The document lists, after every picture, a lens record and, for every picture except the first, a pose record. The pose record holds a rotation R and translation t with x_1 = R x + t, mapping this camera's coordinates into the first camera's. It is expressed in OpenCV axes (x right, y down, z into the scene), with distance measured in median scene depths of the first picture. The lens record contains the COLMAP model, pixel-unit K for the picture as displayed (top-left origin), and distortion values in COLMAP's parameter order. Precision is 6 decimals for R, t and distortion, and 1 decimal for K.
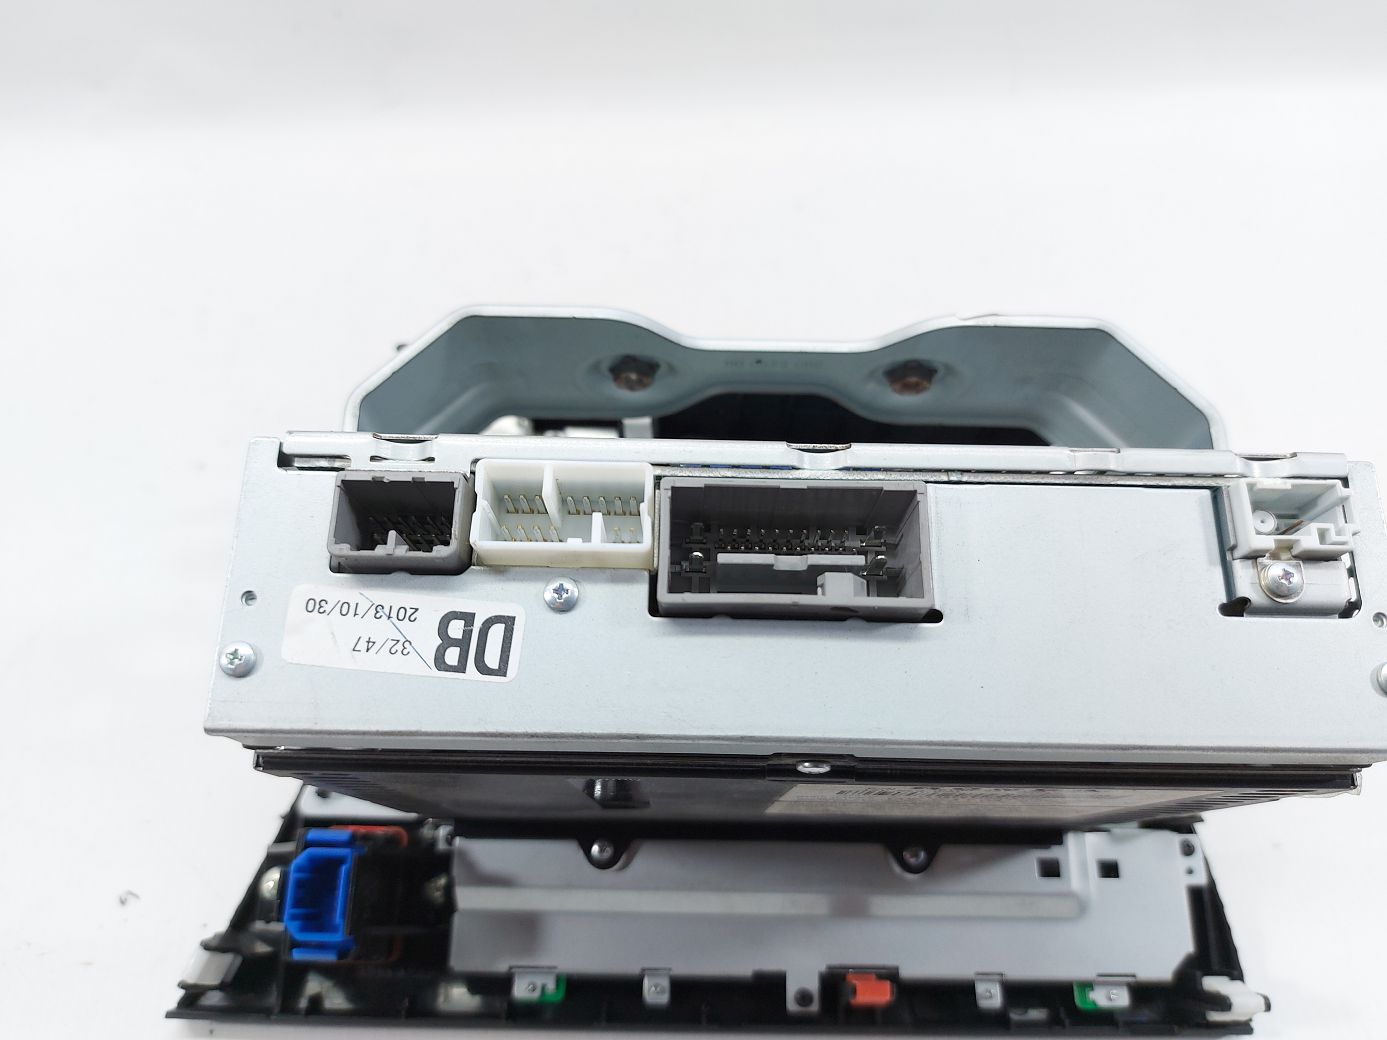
lens RADIAL K [[1094.3, 0, 700.4], [0, 1094.3, 518.2], [0, 0, 1]] dist [-0.004195, -0.004033]
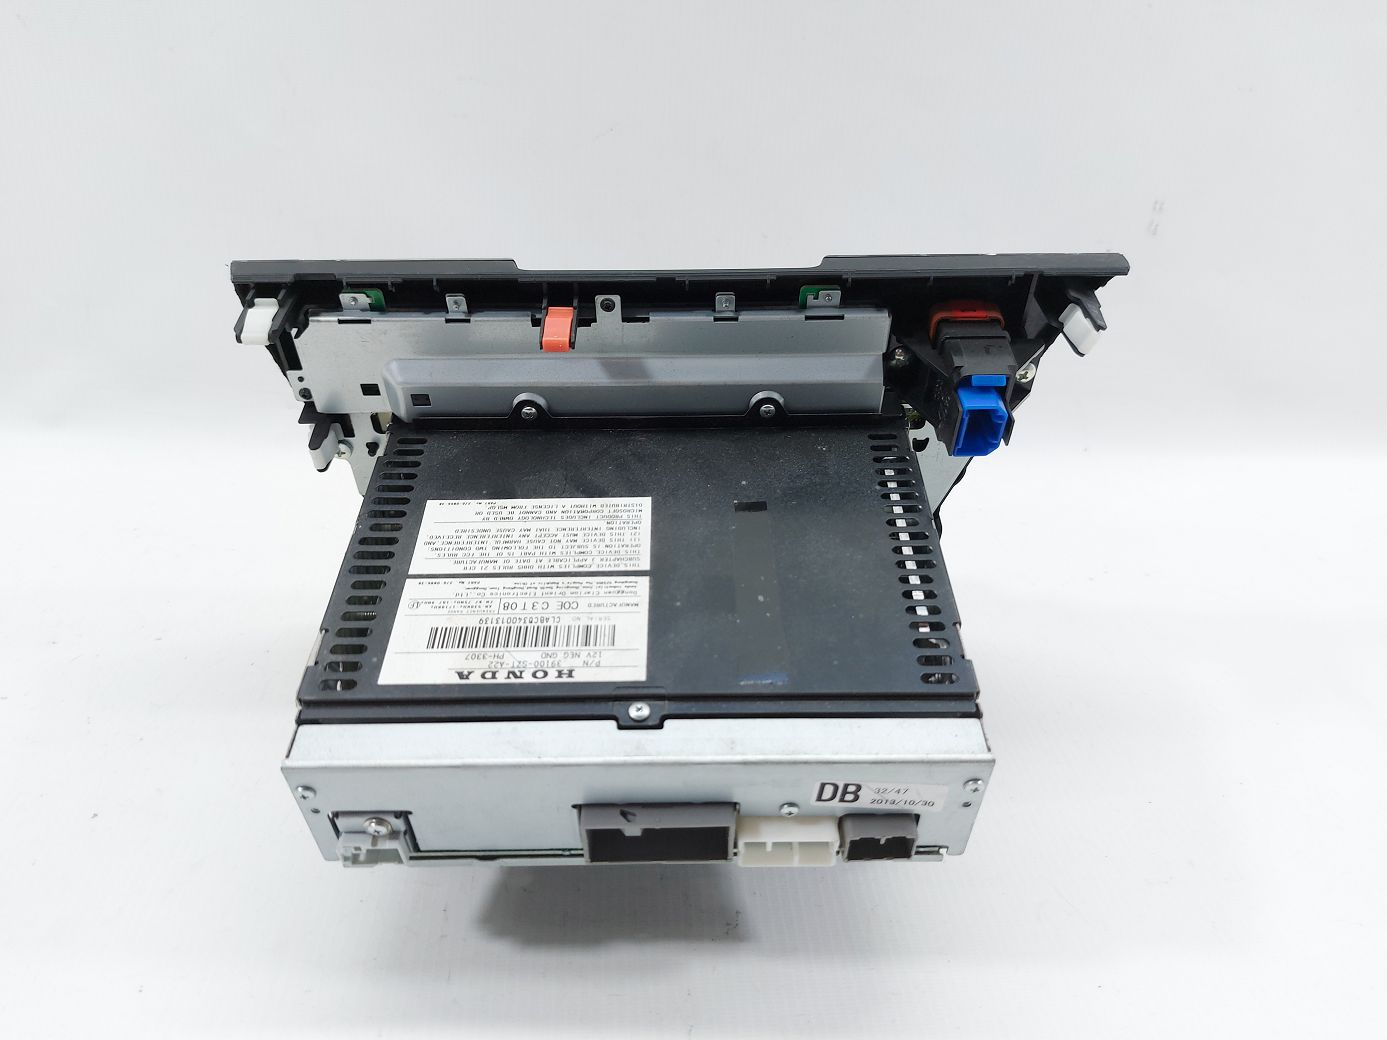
lens RADIAL K [[1094.3, 0, 700.4], [0, 1094.3, 518.2], [0, 0, 1]] dist [-0.004195, -0.004033]
pose [[-0.999289, 0.033251, -0.017772, 0.031539], [-0.022514, -0.904387, -0.426118, 1.220287], [-0.030242, -0.425415, 0.904493, -0.381025]]
